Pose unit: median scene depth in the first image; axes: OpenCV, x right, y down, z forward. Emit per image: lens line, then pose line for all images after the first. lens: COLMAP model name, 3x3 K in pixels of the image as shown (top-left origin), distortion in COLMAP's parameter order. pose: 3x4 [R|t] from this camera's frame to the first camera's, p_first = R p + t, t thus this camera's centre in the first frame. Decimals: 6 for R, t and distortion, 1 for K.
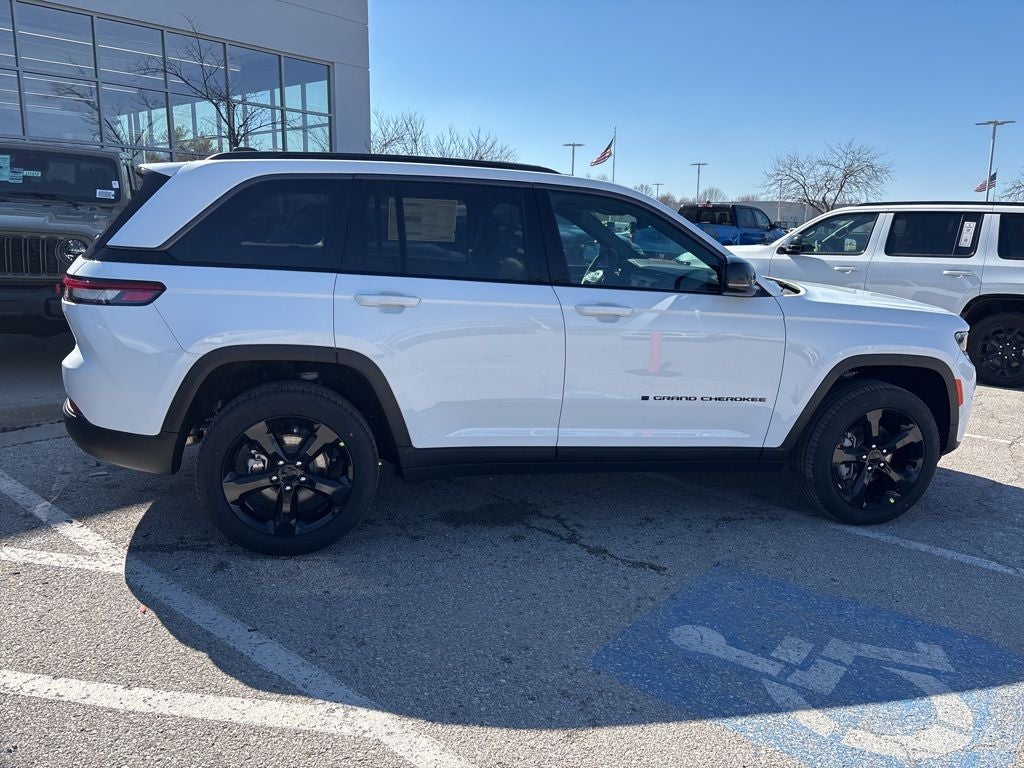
lens RADIAL K [[768.4, 0, 511.3], [0, 768.4, 379.6], [0, 0, 1]] dist [0.043909, -0.050578]
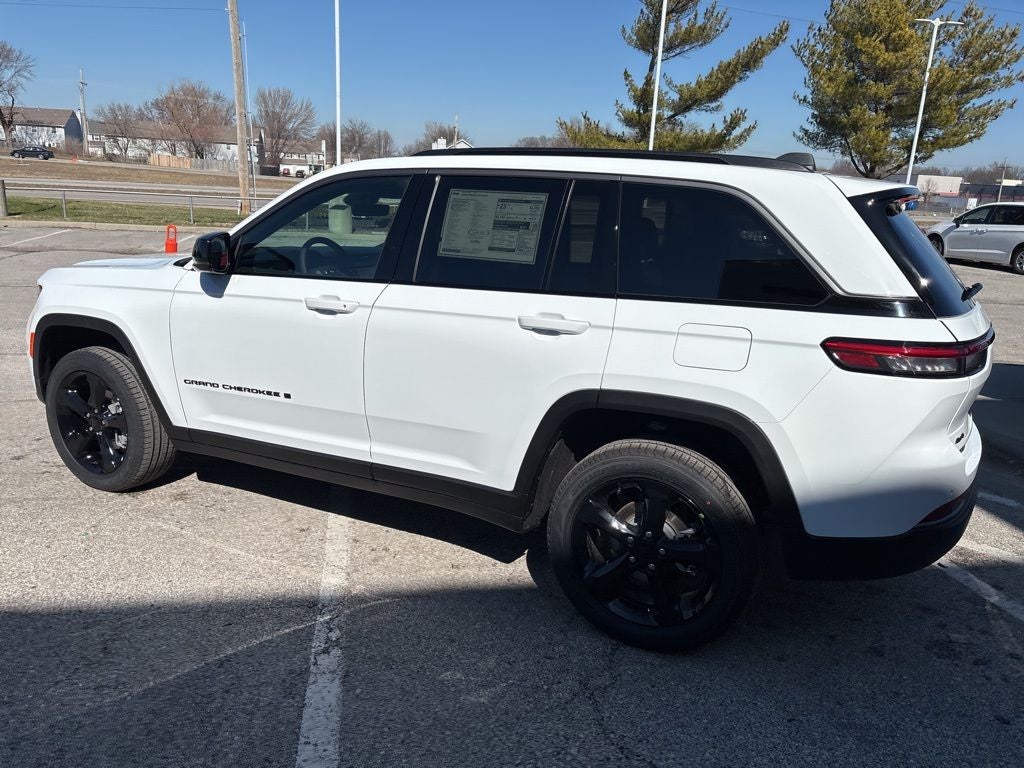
lens RADIAL K [[775.6, 0, 511.5], [0, 775.6, 392.6], [0, 0, 1]] dist [0.044841, -0.050646]
pose [[-0.761149, -0.226667, 0.607679, -0.726432], [0.061562, 0.907463, 0.415597, -0.469809], [-0.645648, 0.353741, -0.676761, 1.994647]]
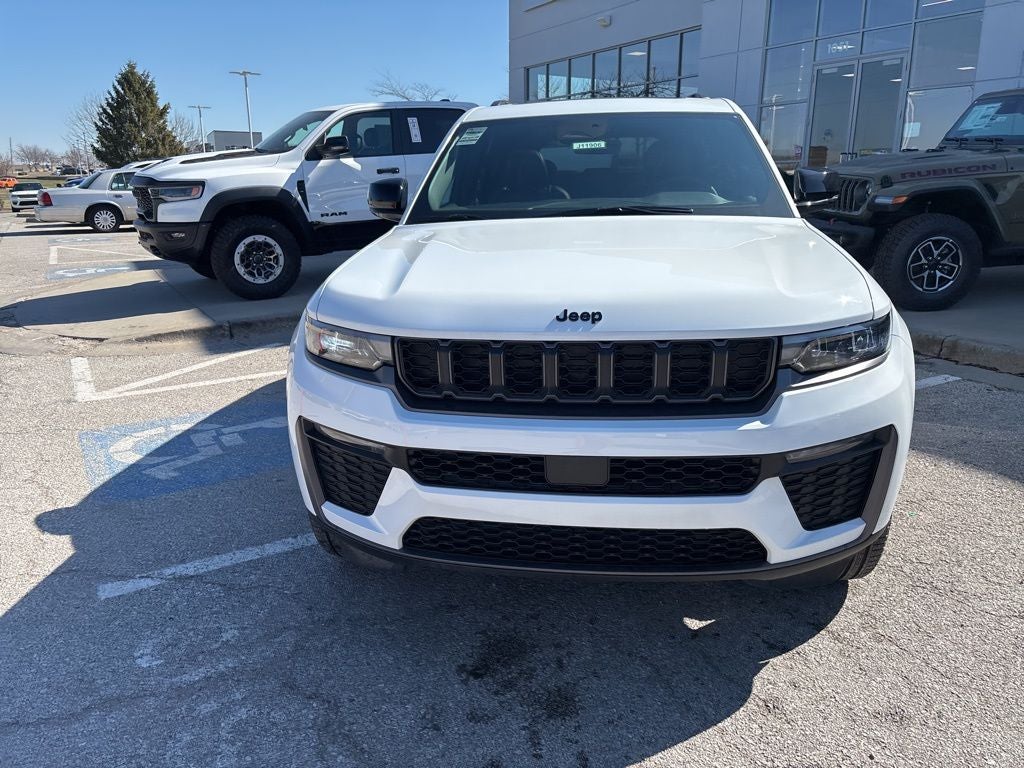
lens RADIAL K [[775.6, 0, 508.2], [0, 775.6, 393.3], [0, 0, 1]] dist [0.044841, -0.050646]
pose [[-0.348853, 0.232162, -0.907966, 1.224791], [-0.184423, 0.932880, 0.309391, -0.242292], [0.918852, 0.275382, -0.282622, 1.516880]]
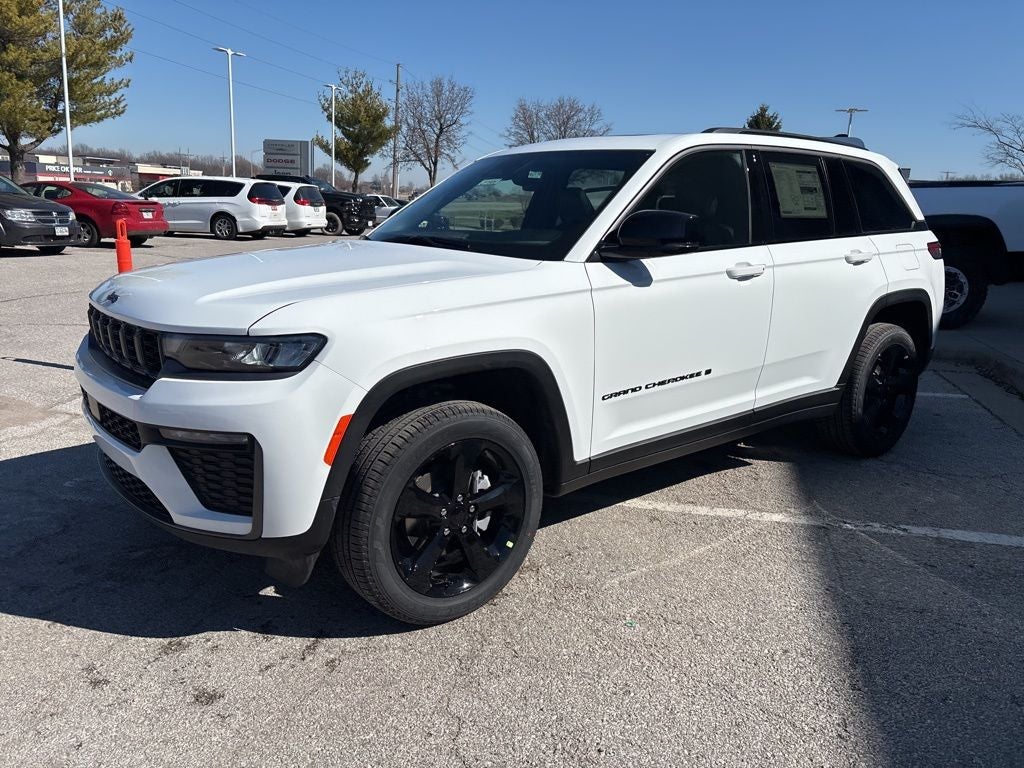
lens RADIAL K [[775.6, 0, 508.8], [0, 775.6, 379.2], [0, 0, 1]] dist [0.044841, -0.050646]
pose [[-0.901773, 0.041976, -0.430167, 0.686735], [-0.138833, 0.914398, 0.380266, -0.402894], [0.409306, 0.402635, -0.818751, 2.204122]]
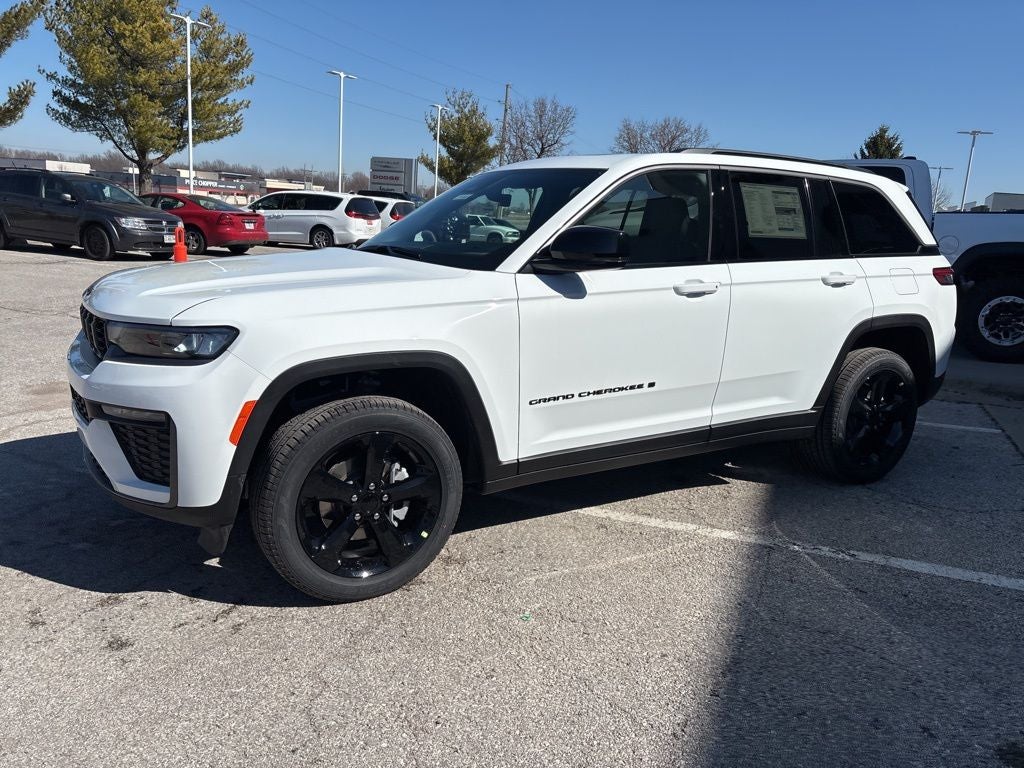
lens RADIAL K [[775.6, 0, 509.1], [0, 775.6, 379.9], [0, 0, 1]] dist [0.044841, -0.050646]
pose [[-0.951010, -0.011894, -0.308930, 0.529135], [-0.134279, 0.915976, 0.378098, -0.432070], [0.278475, 0.401057, -0.872700, 2.316474]]
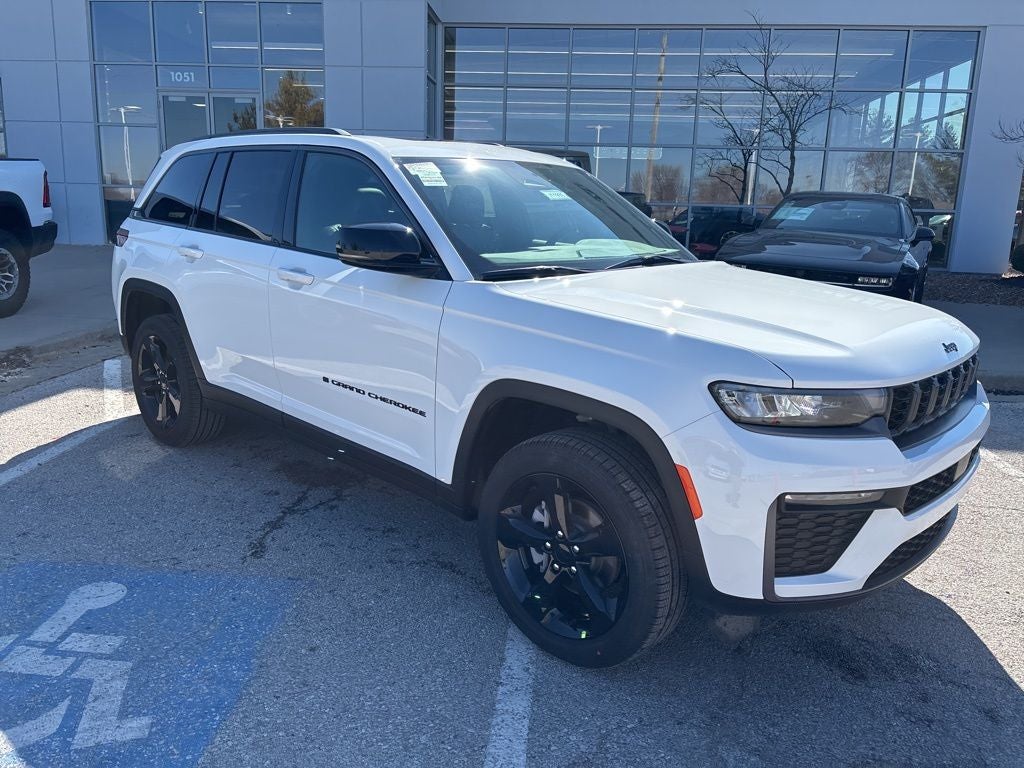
lens RADIAL K [[775.6, 0, 510.6], [0, 775.6, 383.7], [0, 0, 1]] dist [0.044841, -0.050646]
pose [[0.562179, 0.176719, -0.807914, 1.057946], [-0.180256, 0.979599, 0.088843, -0.093129], [0.807132, 0.095686, 0.582565, 0.665803]]
